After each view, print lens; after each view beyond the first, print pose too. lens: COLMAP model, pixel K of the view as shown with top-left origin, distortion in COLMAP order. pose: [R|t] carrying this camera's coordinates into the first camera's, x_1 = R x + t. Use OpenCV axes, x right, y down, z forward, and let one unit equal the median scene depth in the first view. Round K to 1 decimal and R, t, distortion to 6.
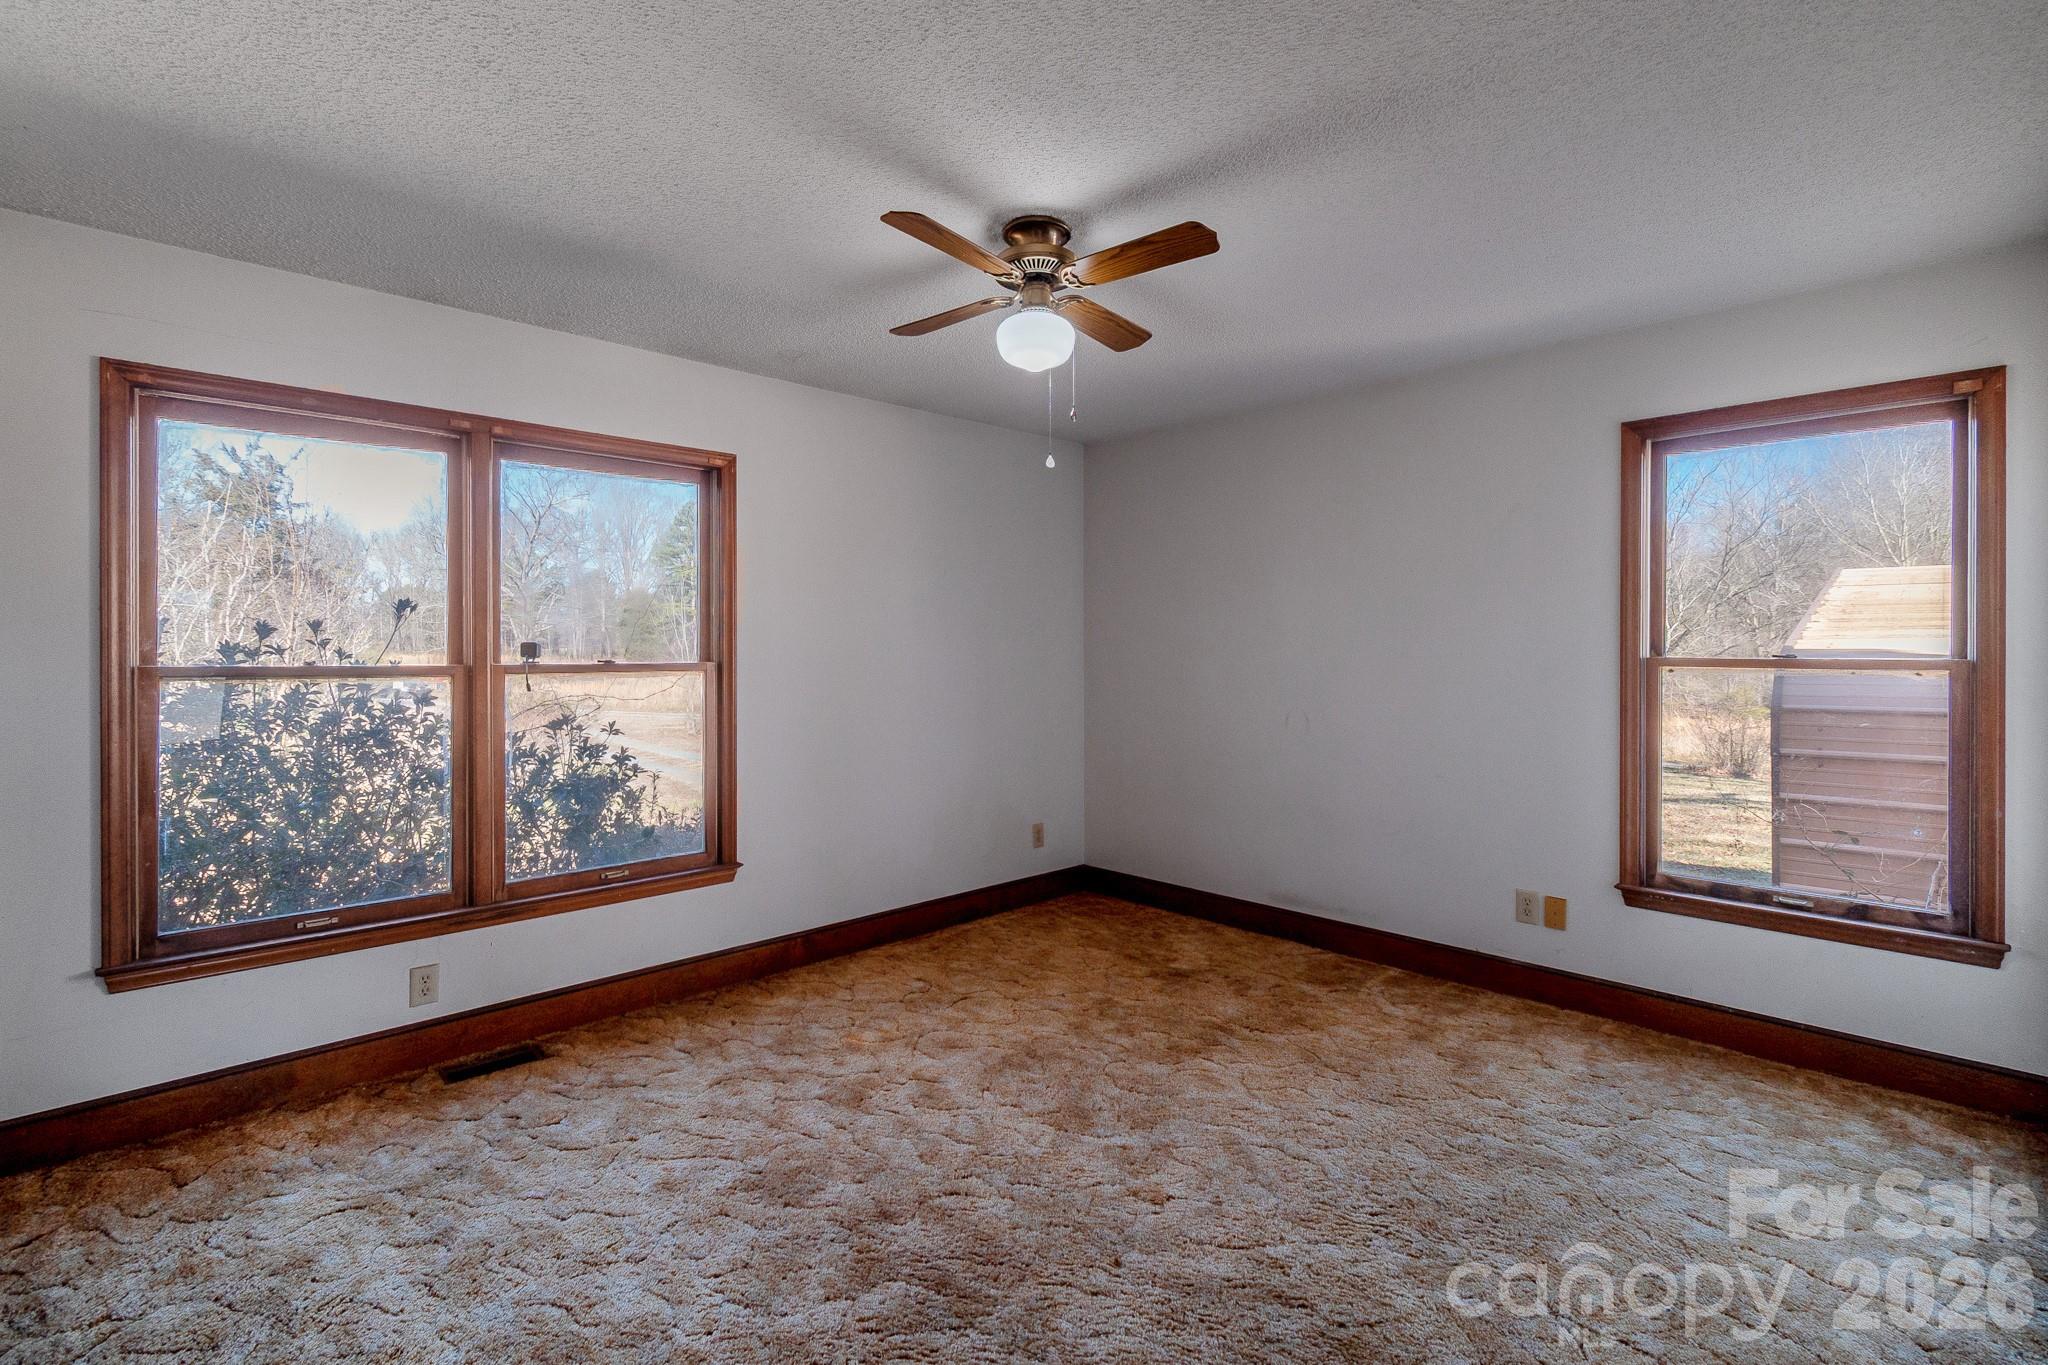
lens RADIAL K [[919.5, 0, 1022.8], [0, 919.5, 651.9], [0, 0, 1]] dist [-0.000109, -0.000105]
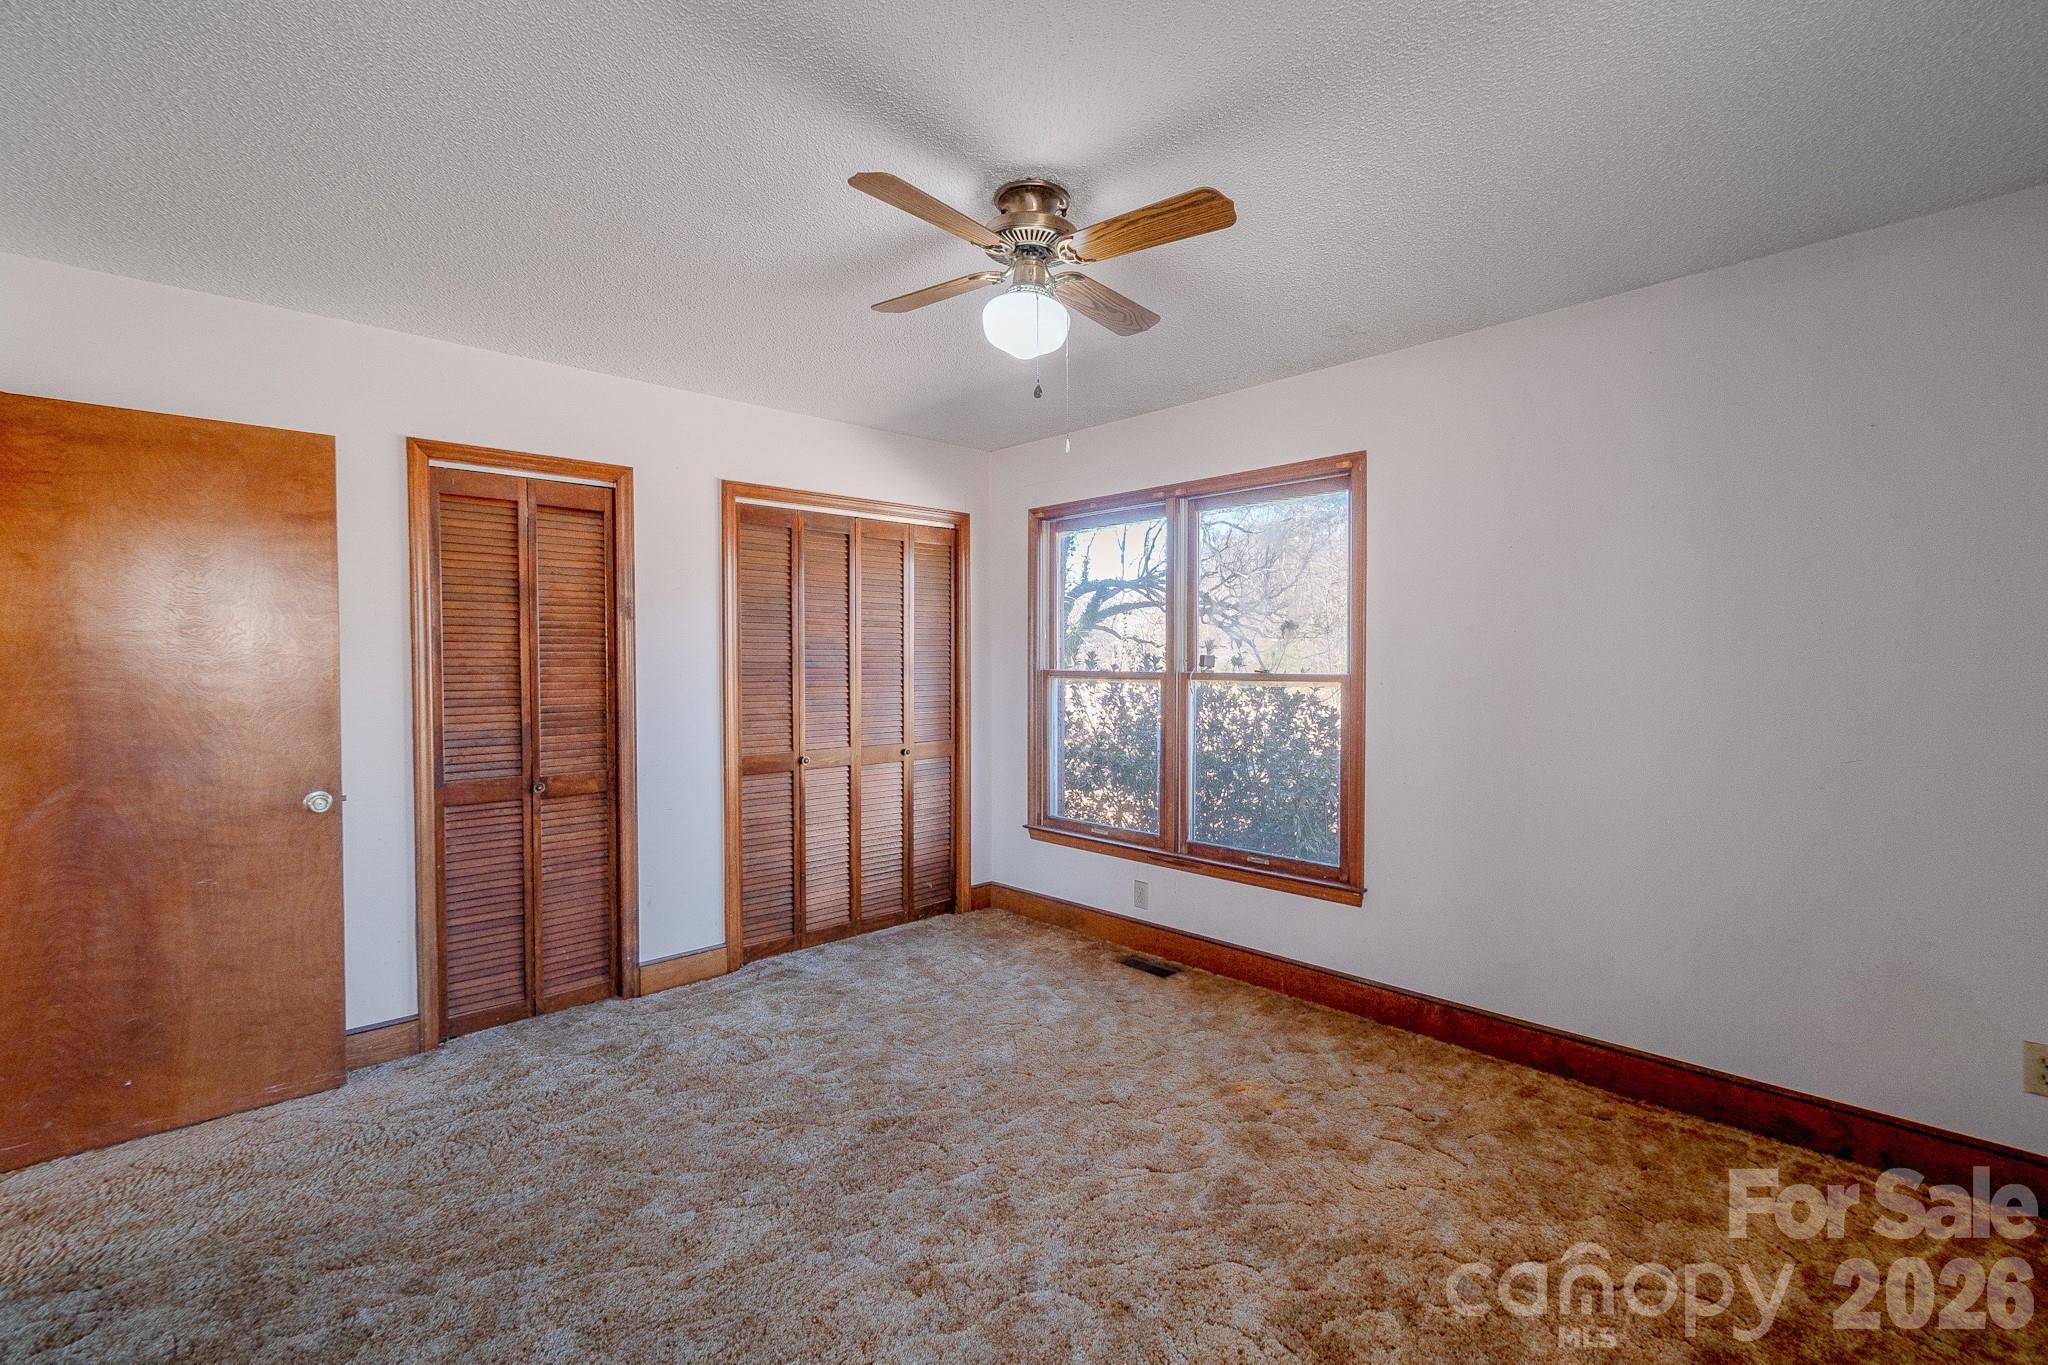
lens RADIAL K [[917.6, 0, 1032.6], [0, 917.6, 673.8], [0, 0, 1]] dist [-0.001689, -0.000622]
pose [[-0.009228, 0.016059, -0.999828, 0.719264], [0.004329, 0.999862, 0.016020, -0.004740], [0.999948, -0.004180, -0.009296, 0.787927]]
